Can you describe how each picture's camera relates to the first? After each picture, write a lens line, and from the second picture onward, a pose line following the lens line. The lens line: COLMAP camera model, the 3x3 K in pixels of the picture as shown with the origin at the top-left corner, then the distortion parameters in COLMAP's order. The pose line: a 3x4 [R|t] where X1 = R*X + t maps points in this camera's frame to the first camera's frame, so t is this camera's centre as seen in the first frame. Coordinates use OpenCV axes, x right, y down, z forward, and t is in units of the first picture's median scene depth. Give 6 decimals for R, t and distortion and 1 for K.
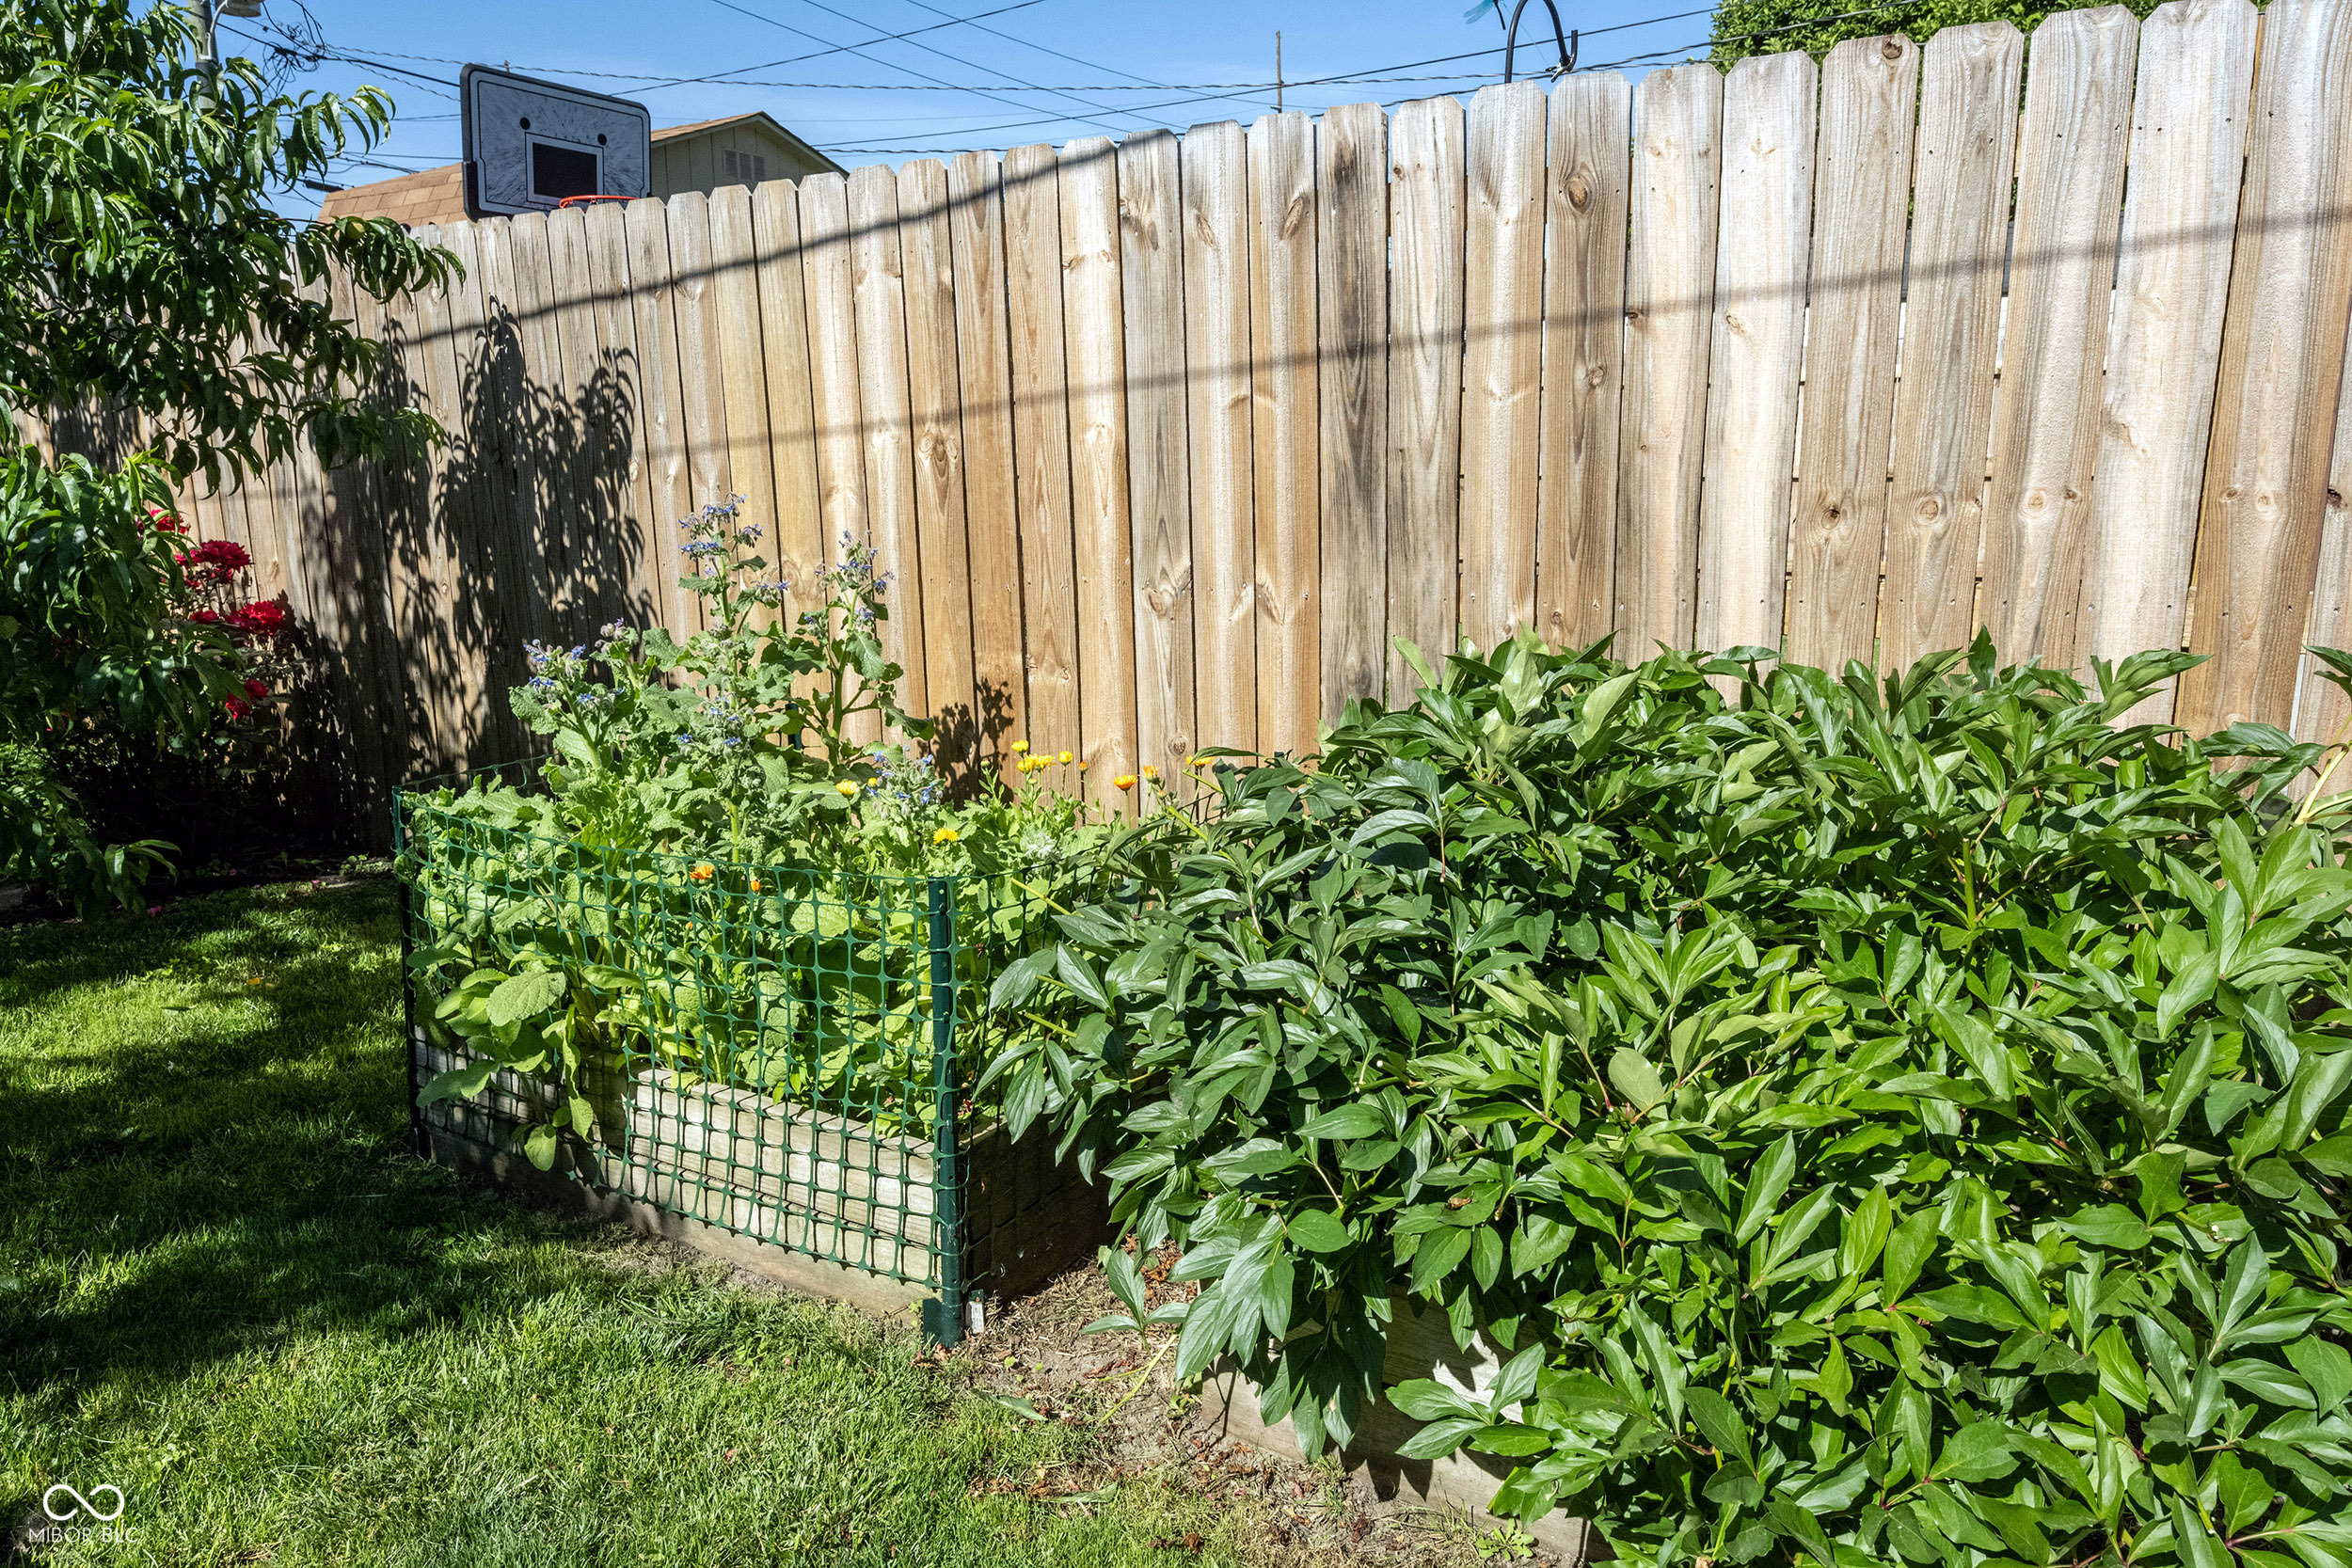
lens RADIAL K [[1605.5, 0, 1176.0], [0, 1605.5, 784.0], [0, 0, 1]] dist [-0.015864, 0.000330]
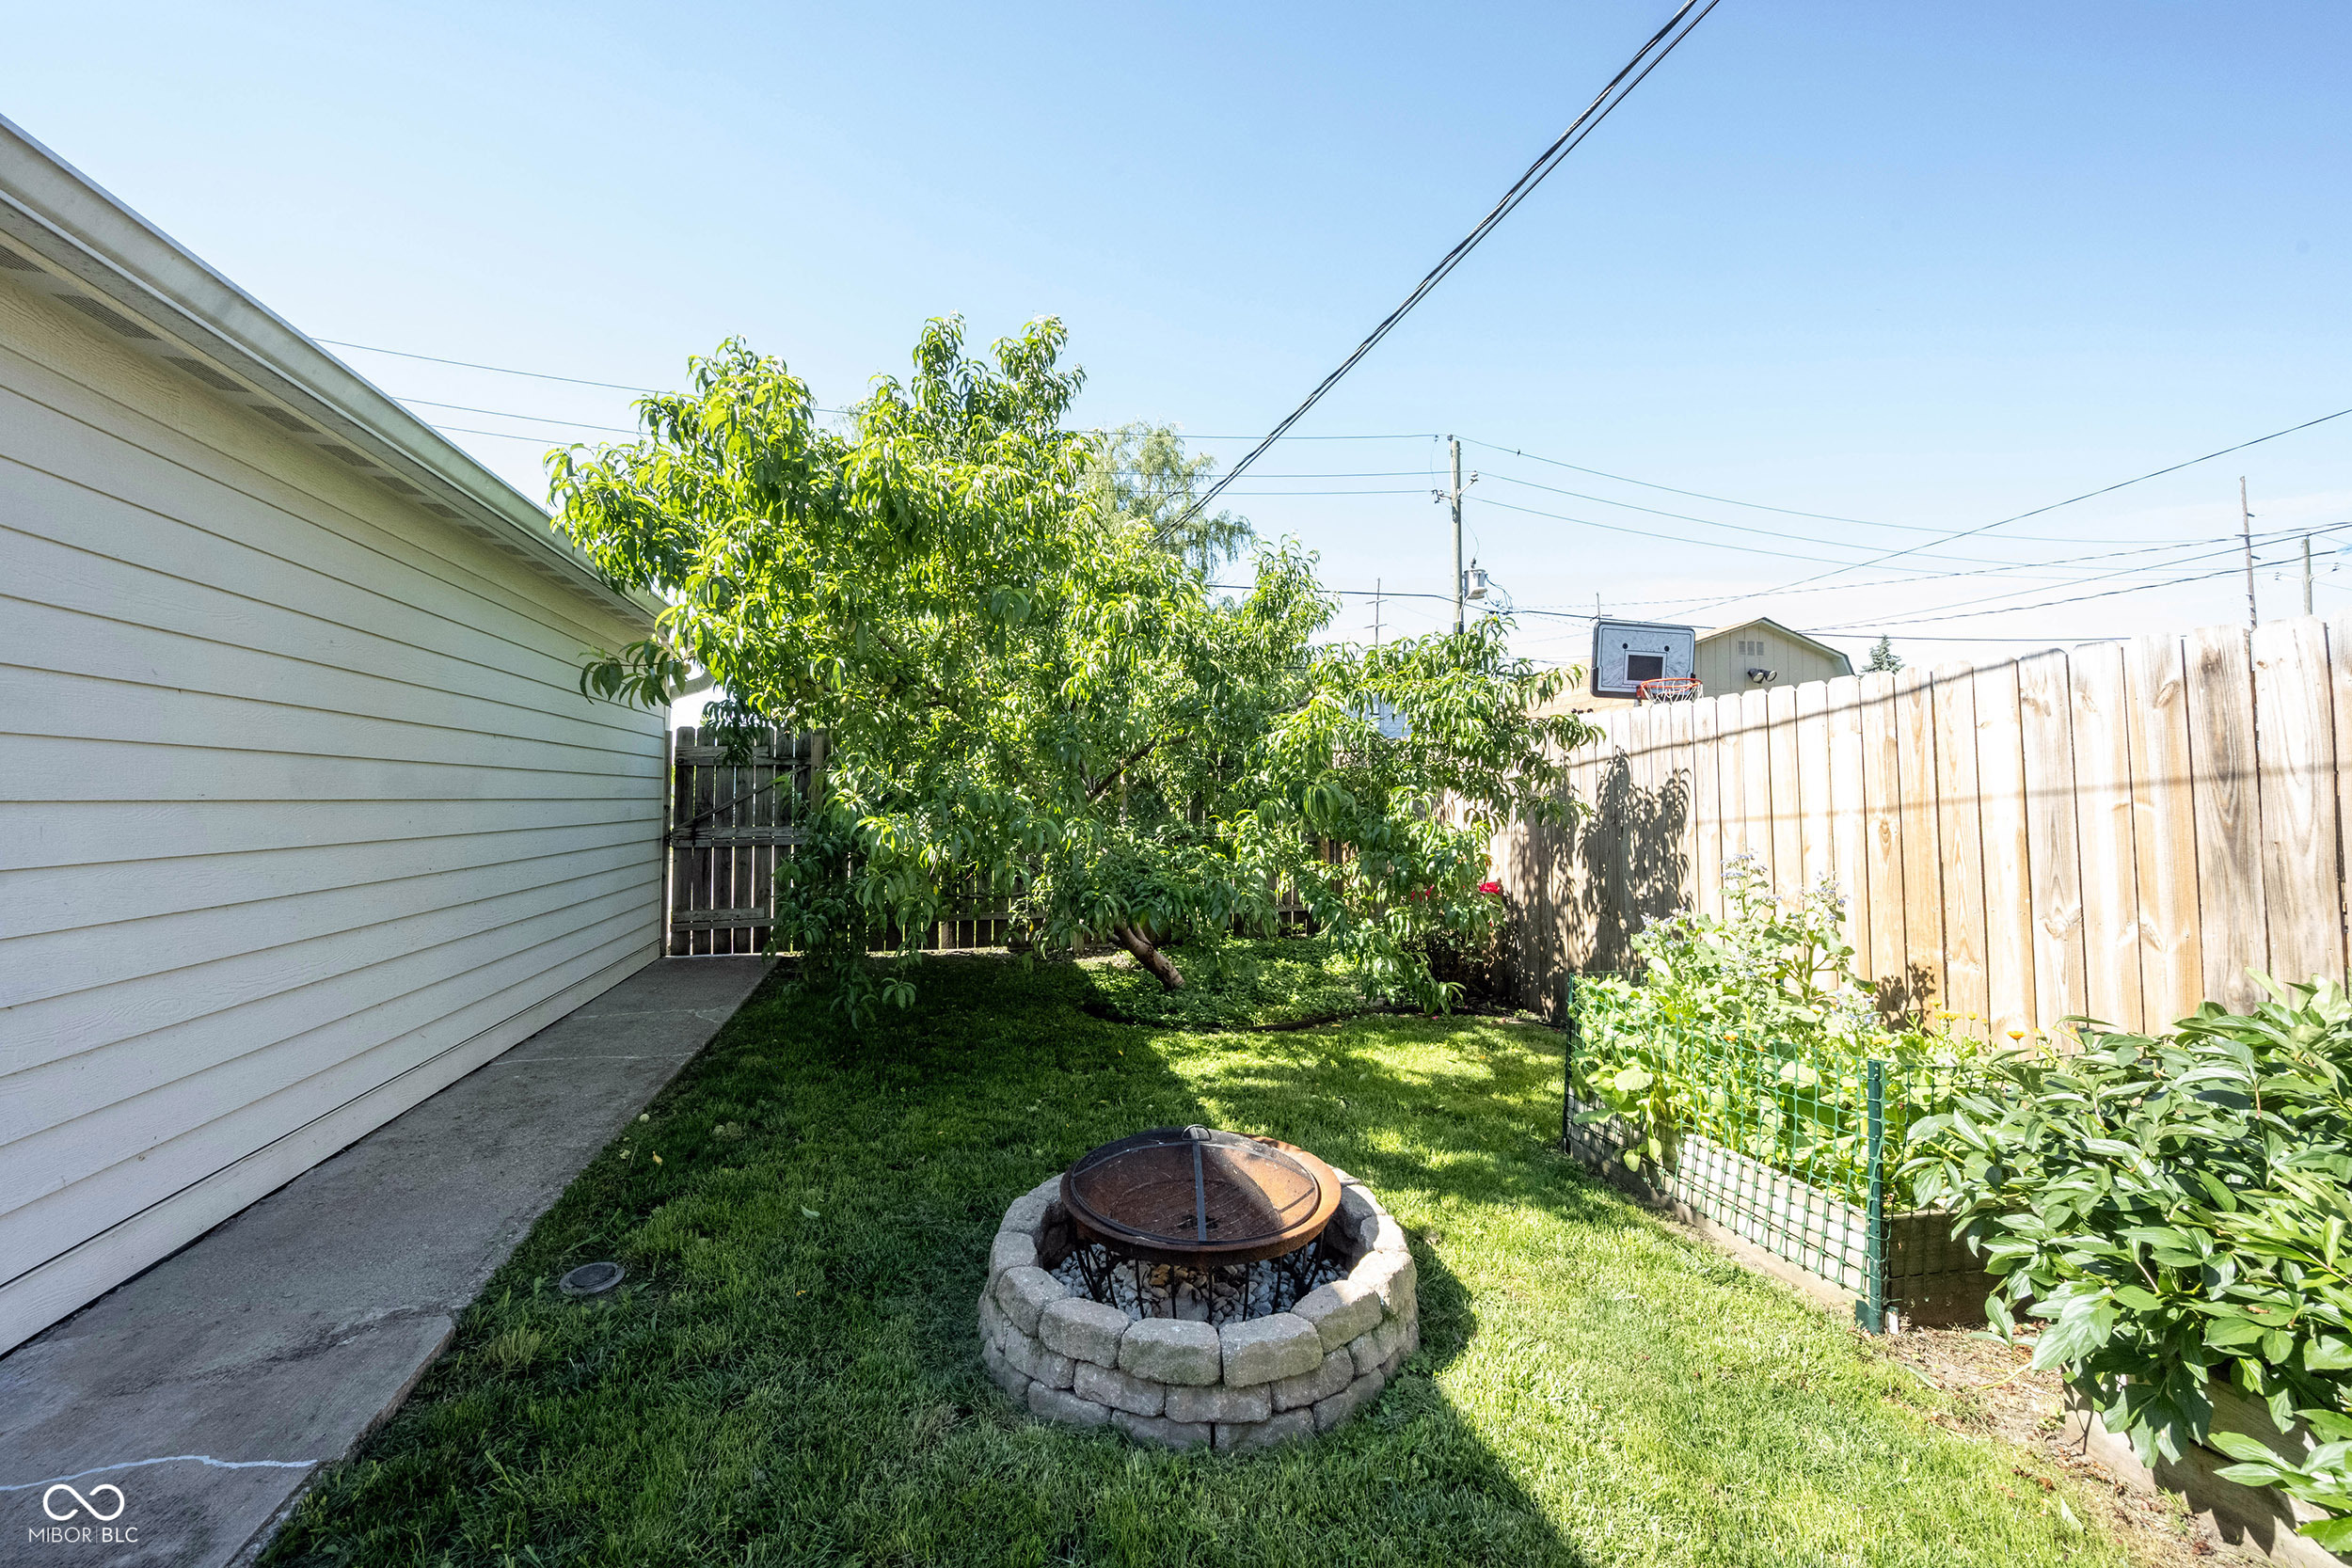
lens RADIAL K [[928.6, 0, 1173.3], [0, 928.6, 773.8], [0, 0, 1]] dist [-0.000528, 0.000384]
pose [[0.696712, -0.009222, -0.717291, 0.052467], [-0.157649, 0.973504, -0.165642, 0.033253], [0.699813, 0.228485, 0.676798, -0.324599]]
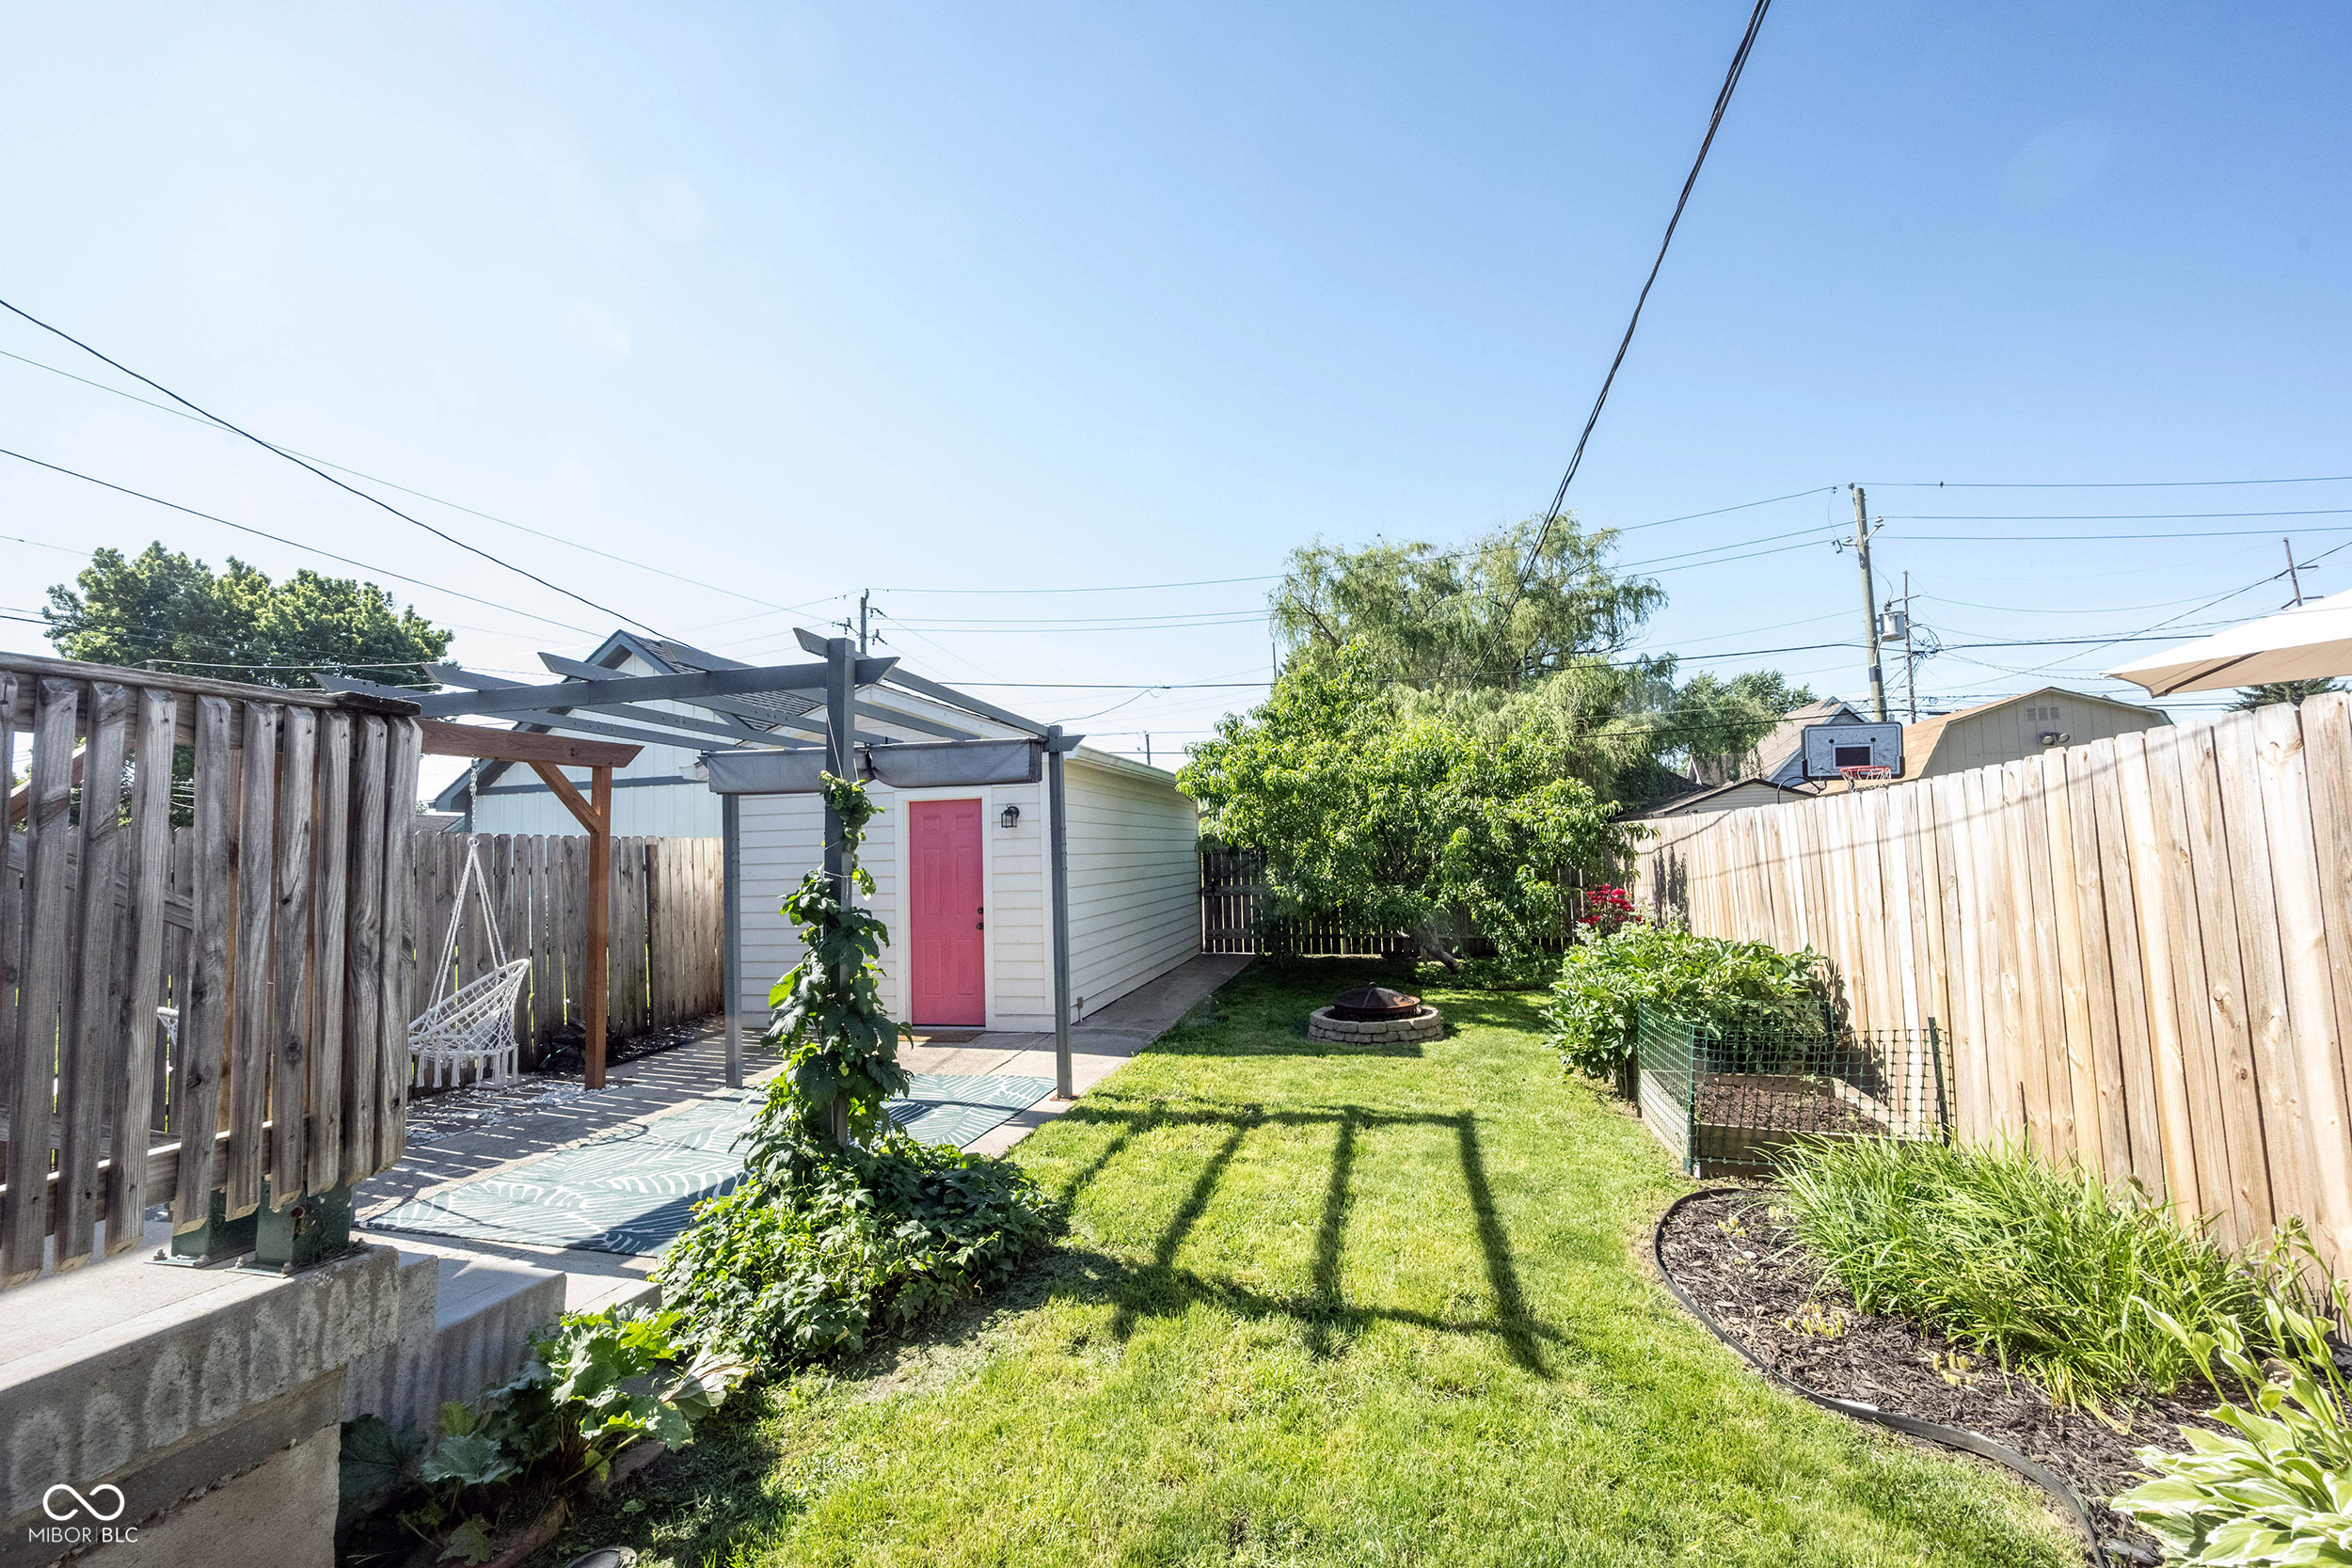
lens RADIAL K [[925.9, 0, 1183.9], [0, 925.9, 785.3], [0, 0, 1]] dist [-0.001250, -0.000472]
pose [[0.284444, -0.069031, -0.956204, 2.105832], [-0.175527, 0.976794, -0.122732, 0.072730], [0.942487, 0.202750, 0.265726, -1.085365]]
